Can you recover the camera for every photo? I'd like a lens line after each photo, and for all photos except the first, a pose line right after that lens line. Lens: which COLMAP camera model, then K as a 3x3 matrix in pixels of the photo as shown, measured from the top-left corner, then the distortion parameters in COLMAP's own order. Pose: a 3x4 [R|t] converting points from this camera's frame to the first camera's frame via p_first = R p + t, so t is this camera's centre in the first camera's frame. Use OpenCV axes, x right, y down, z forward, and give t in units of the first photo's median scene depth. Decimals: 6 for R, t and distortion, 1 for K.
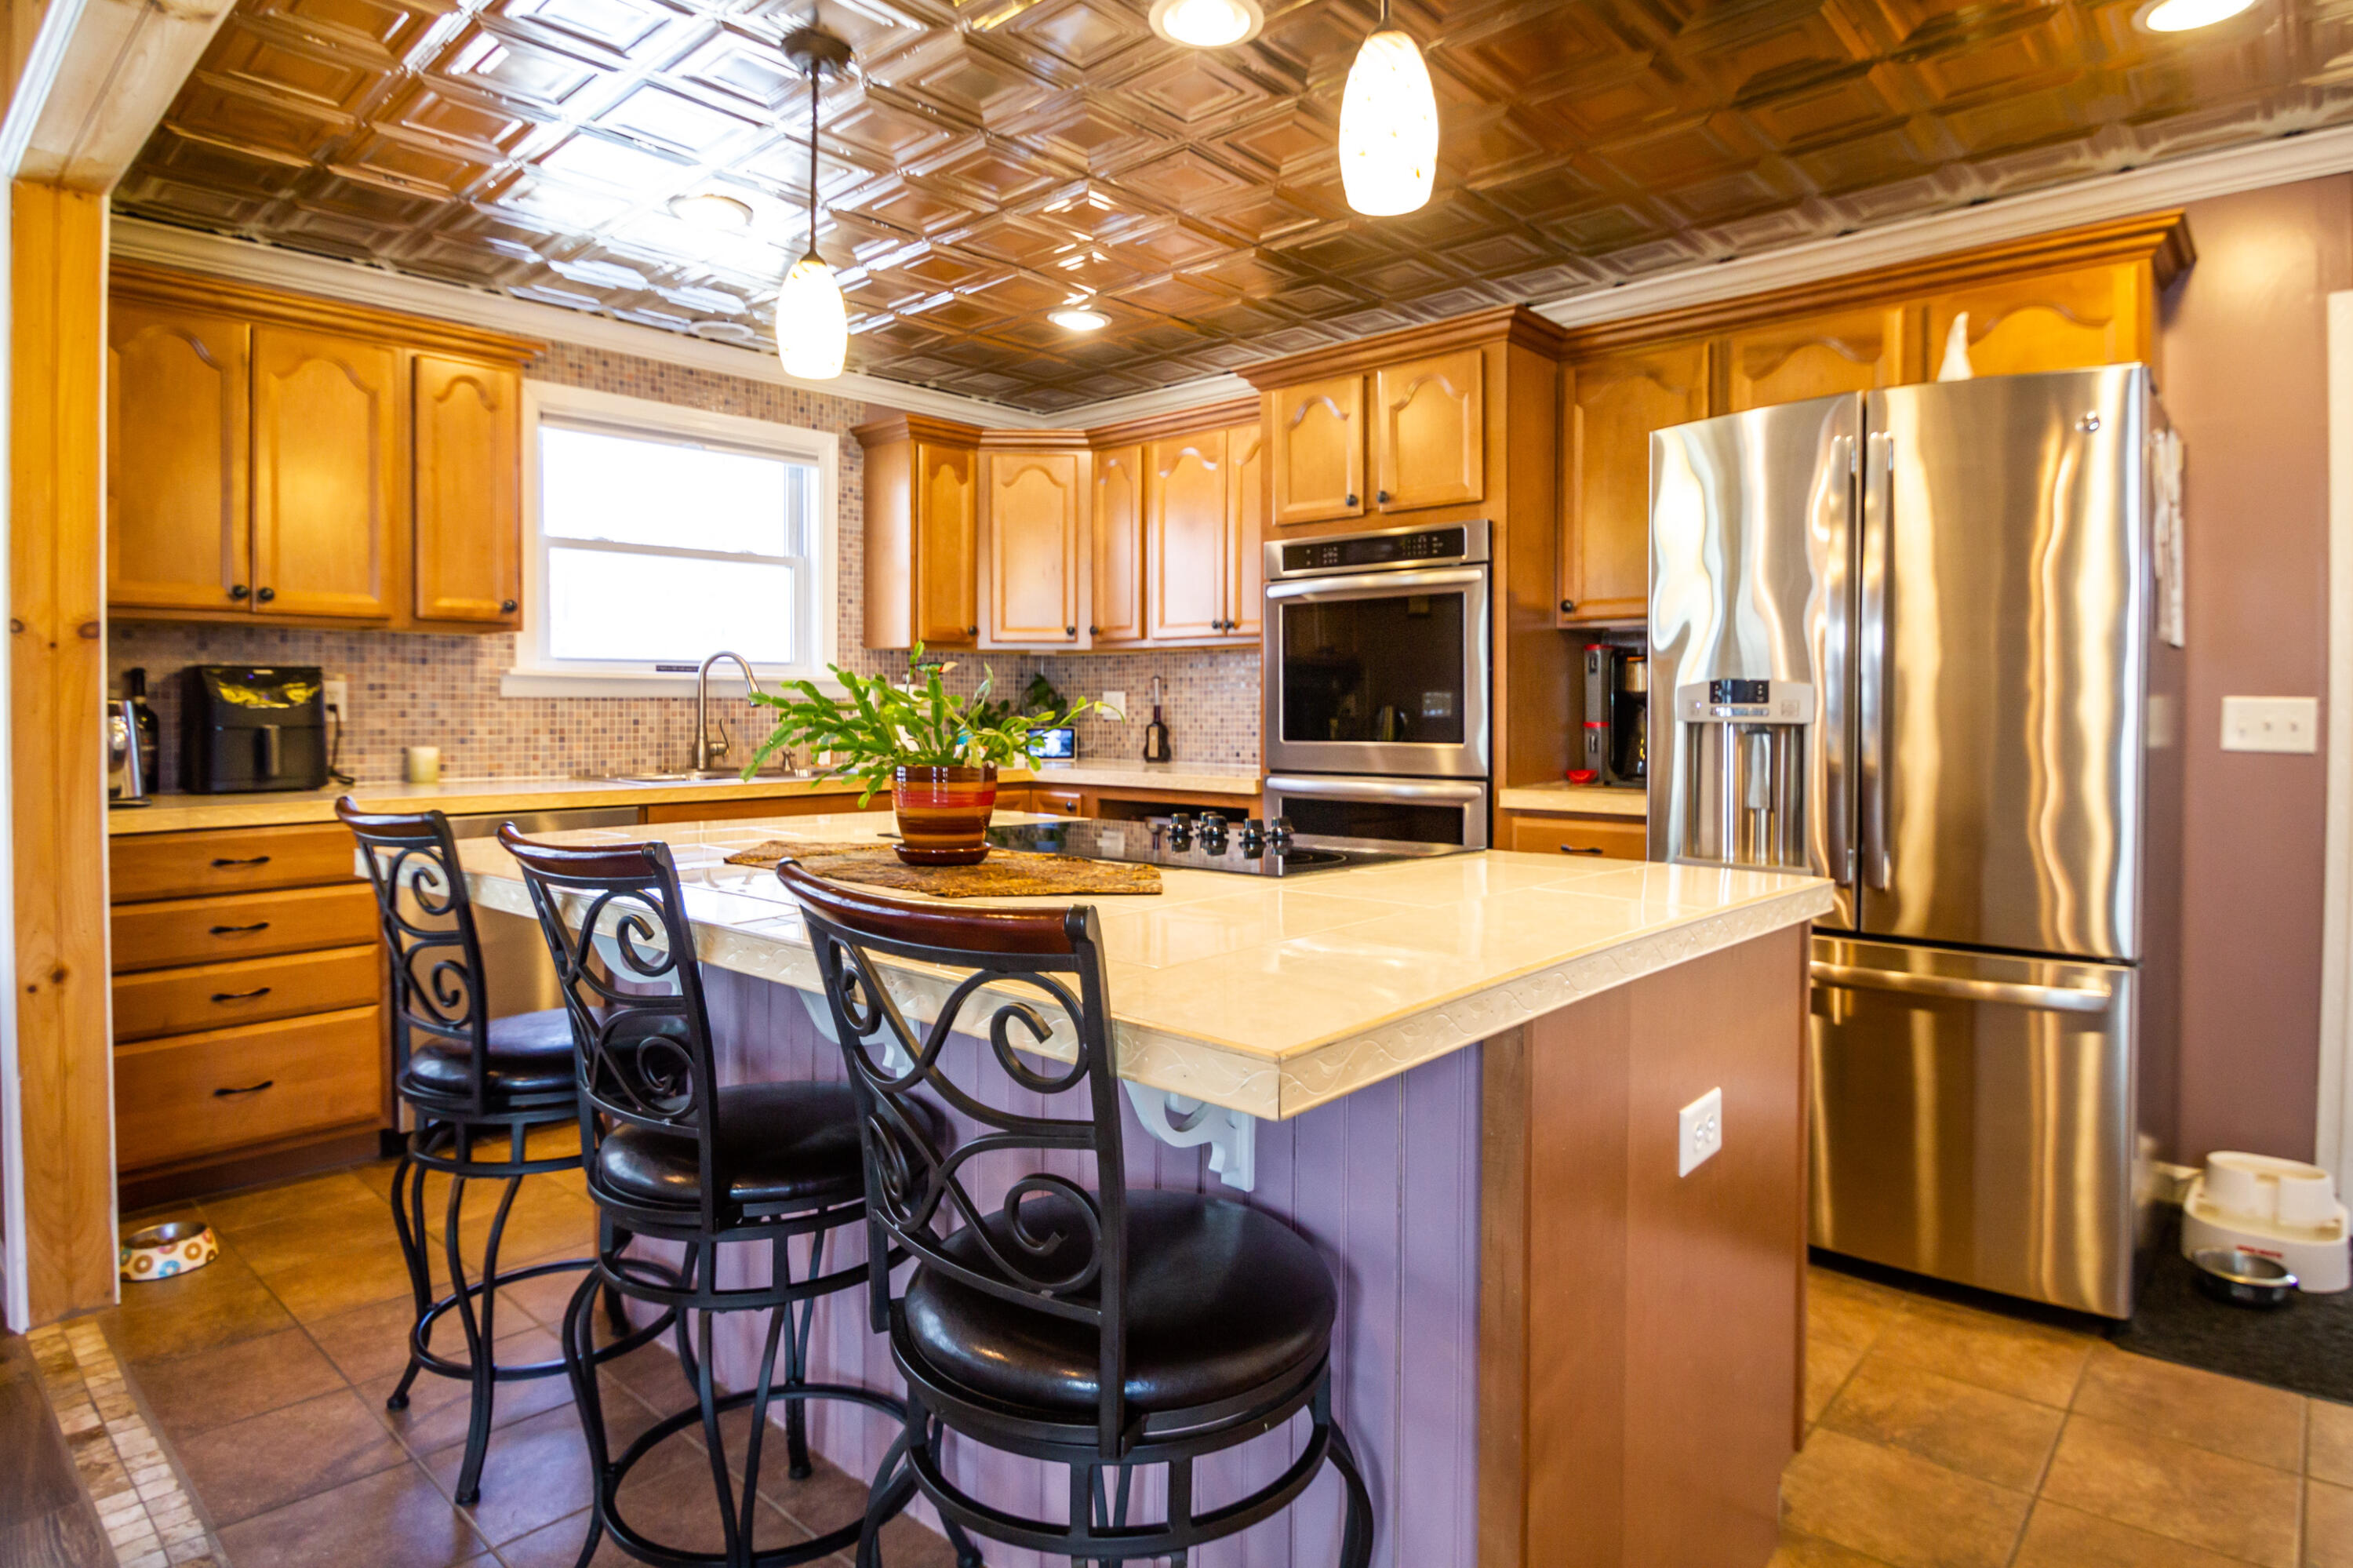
lens RADIAL K [[1305.3, 0, 1180.0], [0, 1305.3, 722.8], [0, 0, 1]] dist [-0.041769, 0.022465]
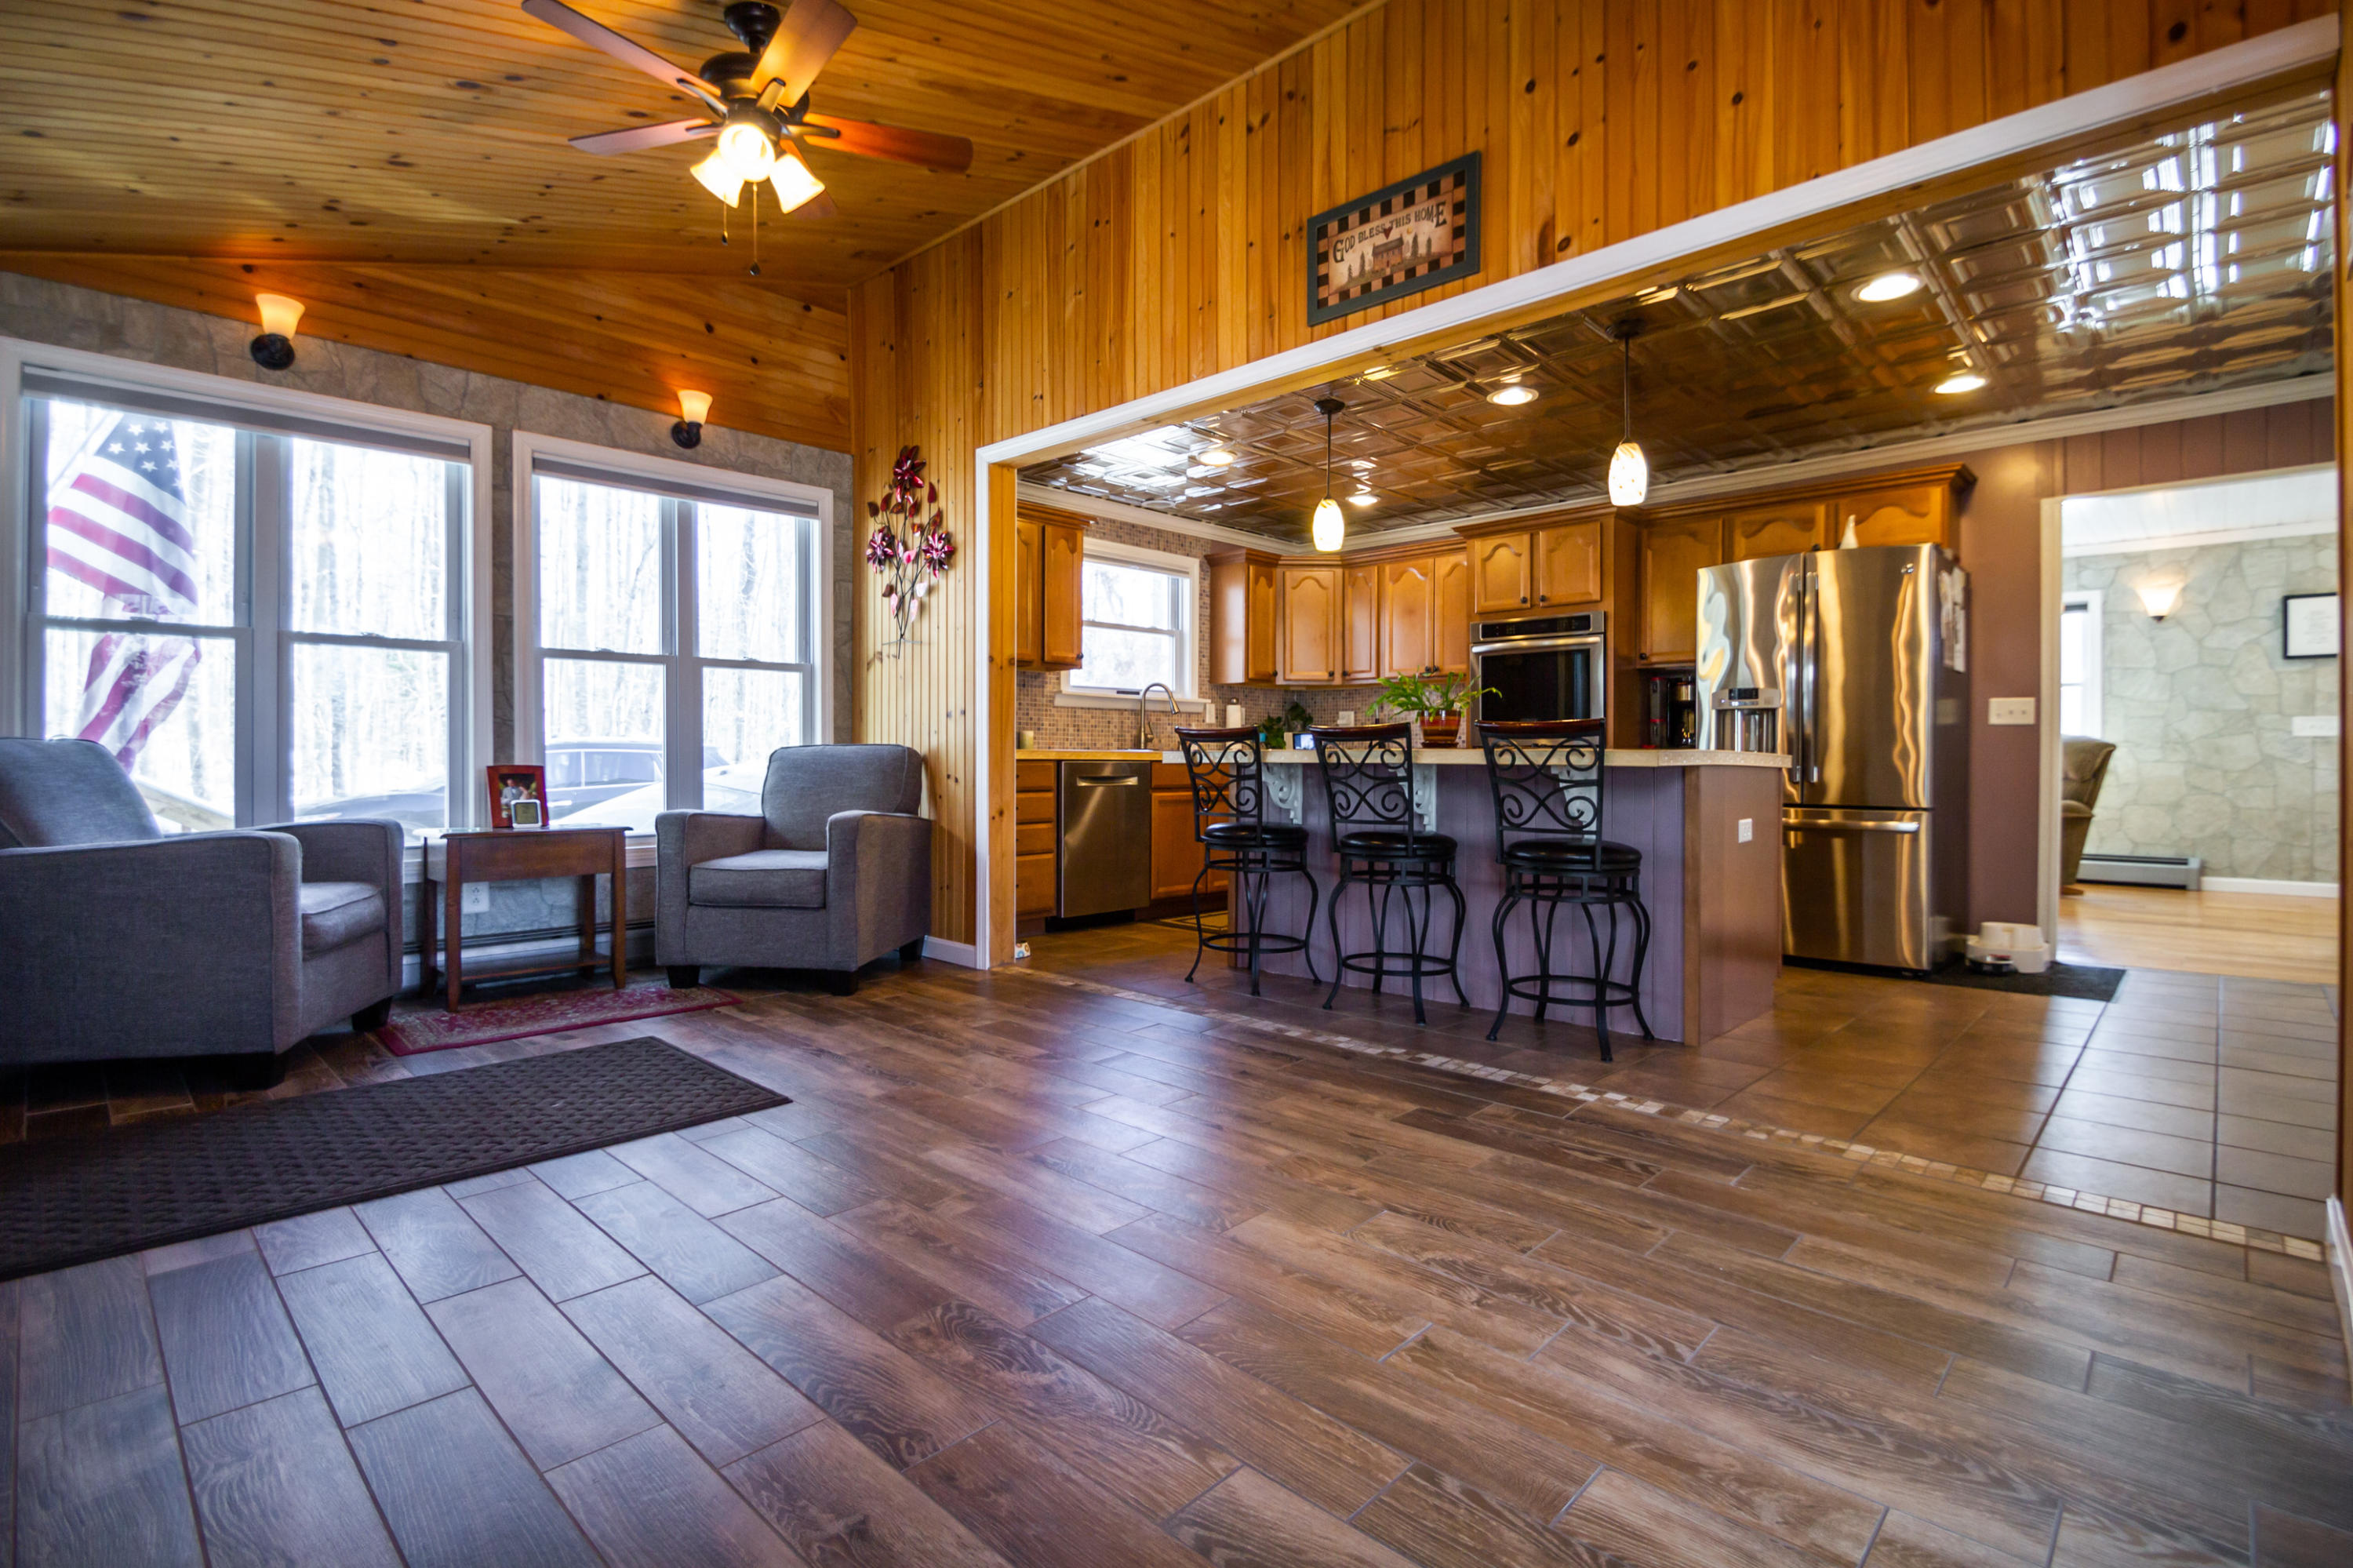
lens RADIAL K [[1127.5, 0, 1177.6], [0, 1127.5, 754.4], [0, 0, 1]] dist [0.000070, -0.000466]
pose [[0.999643, 0.001942, -0.026630, -0.354840], [-0.002364, 0.999872, -0.015818, 0.085232], [0.026596, 0.015875, 0.999520, -0.690513]]
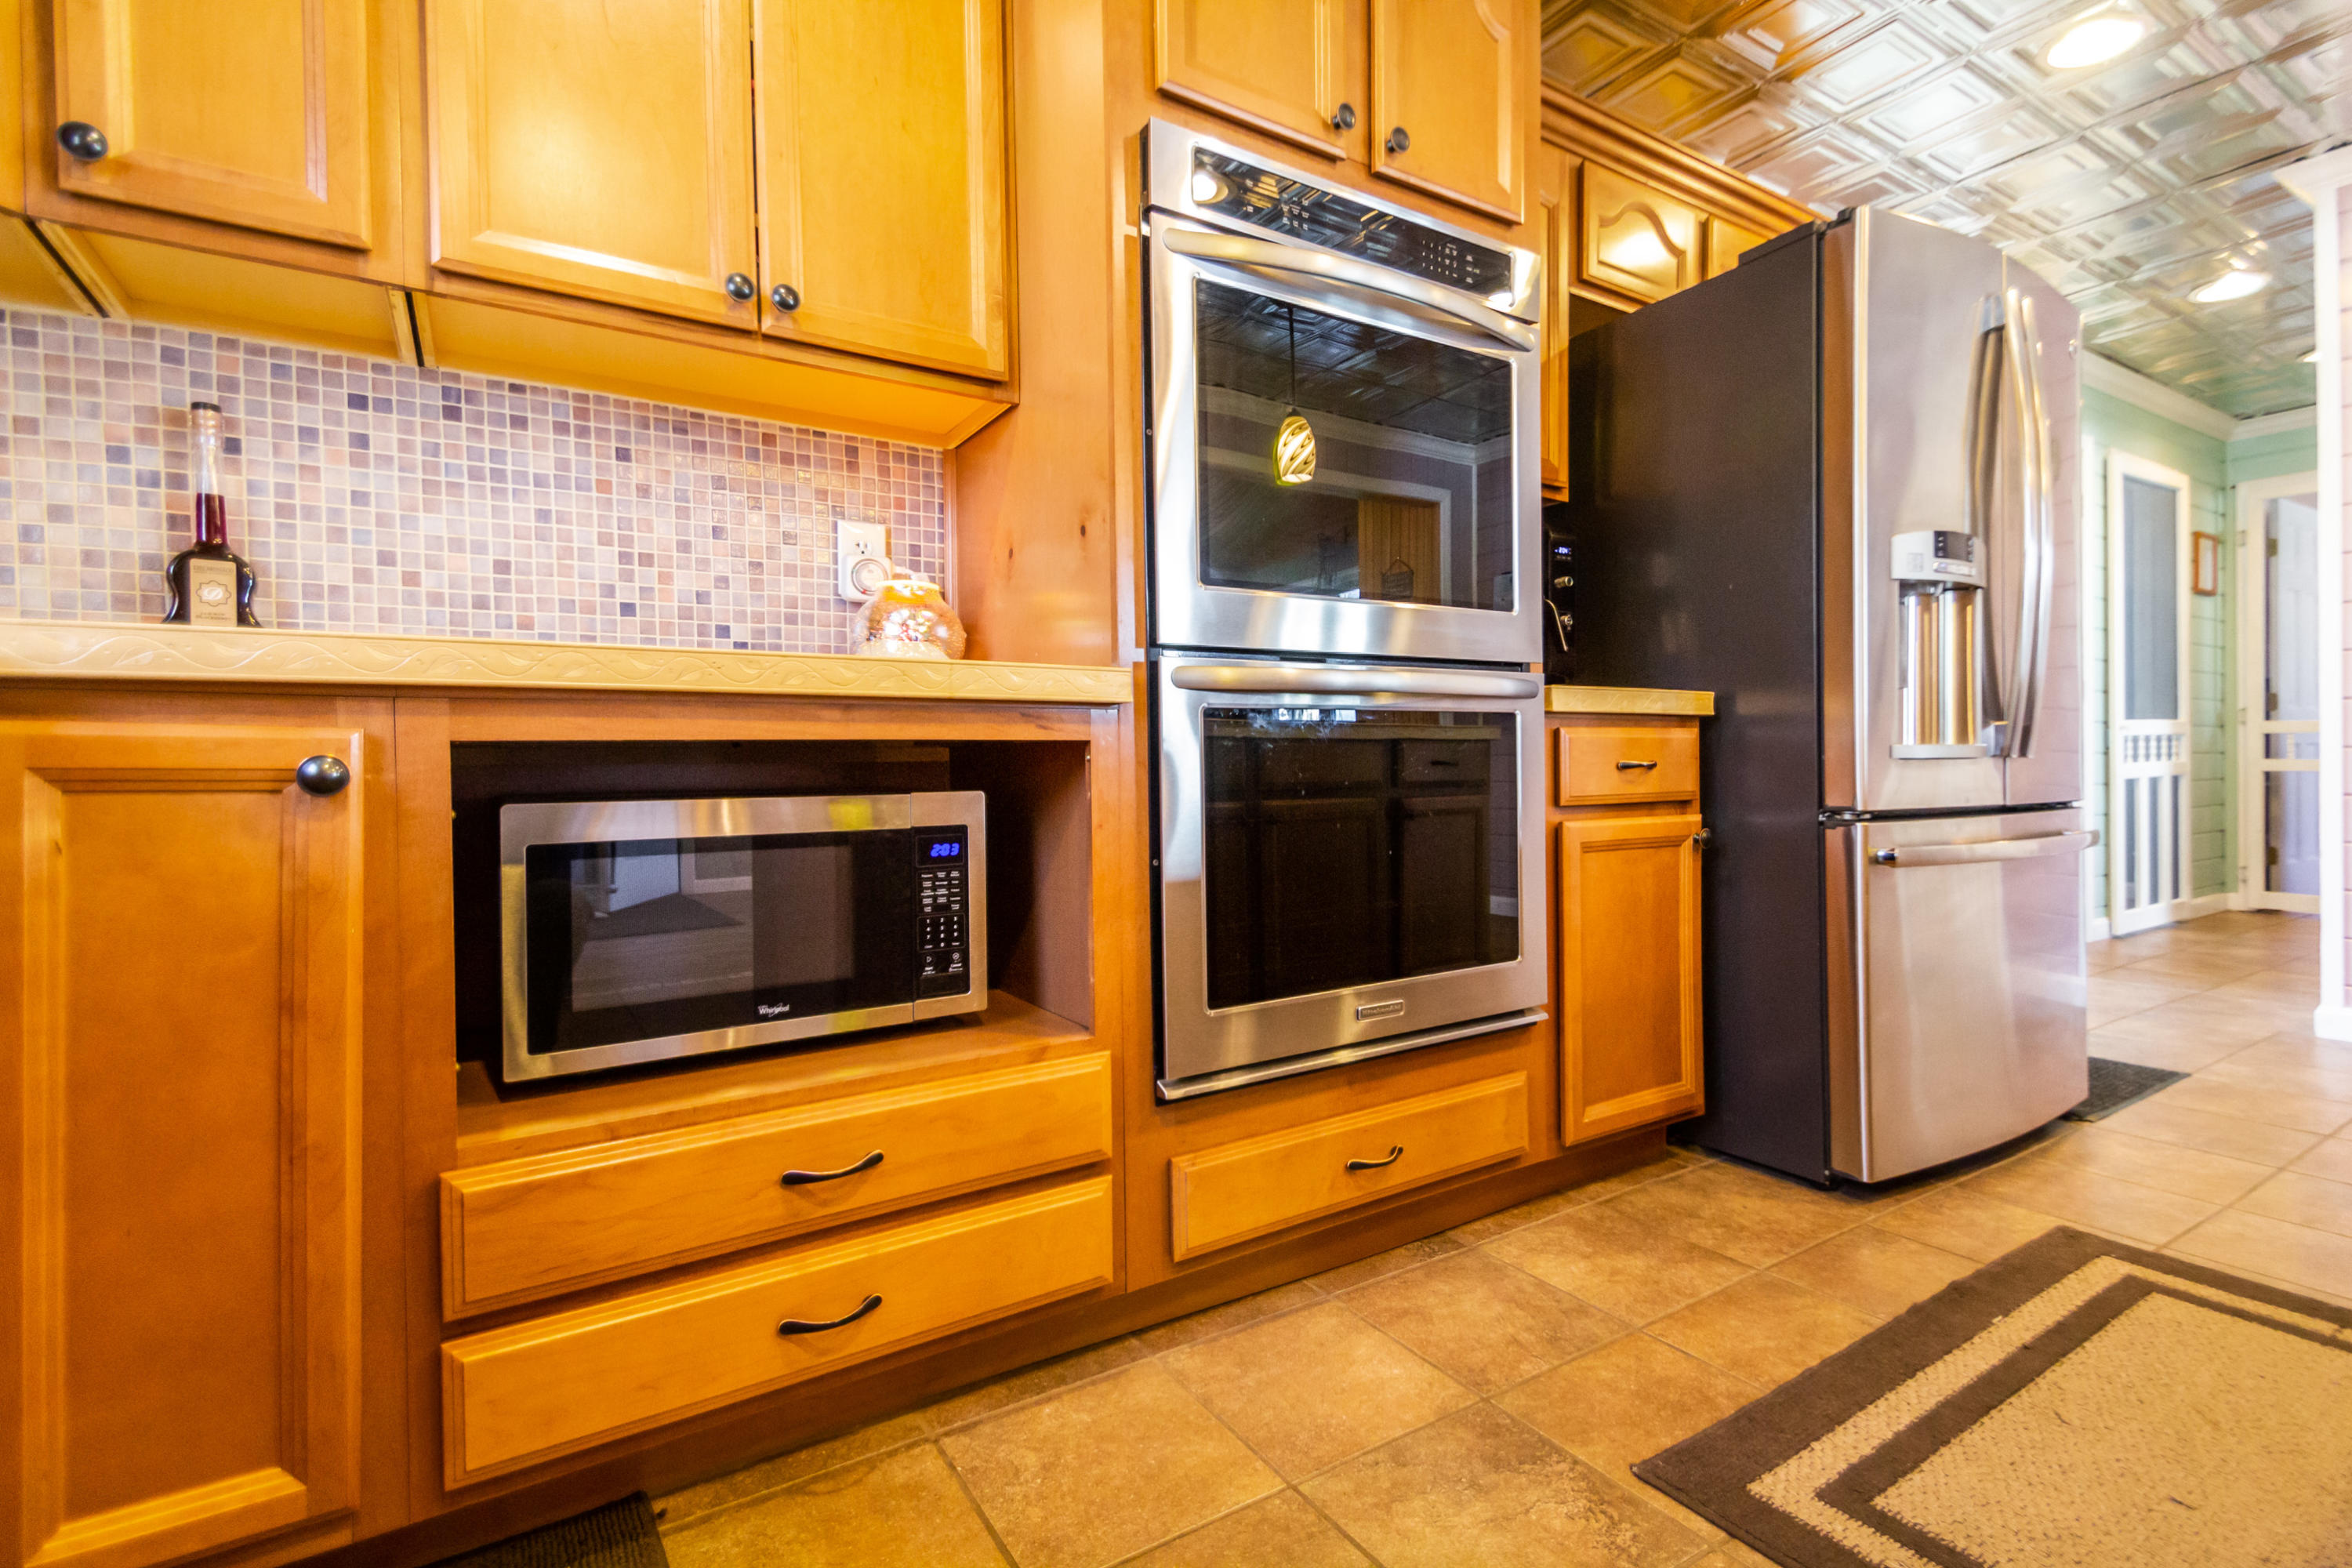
lens RADIAL K [[1127.0, 0, 1177.1], [0, 1127.0, 754.5], [0, 0, 1]] dist [0.000070, -0.000466]
pose [[0.241234, -0.003553, 0.970461, -0.346257], [0.021944, 0.999758, -0.001795, 0.084786], [-0.970219, 0.021728, 0.241253, 1.072286]]
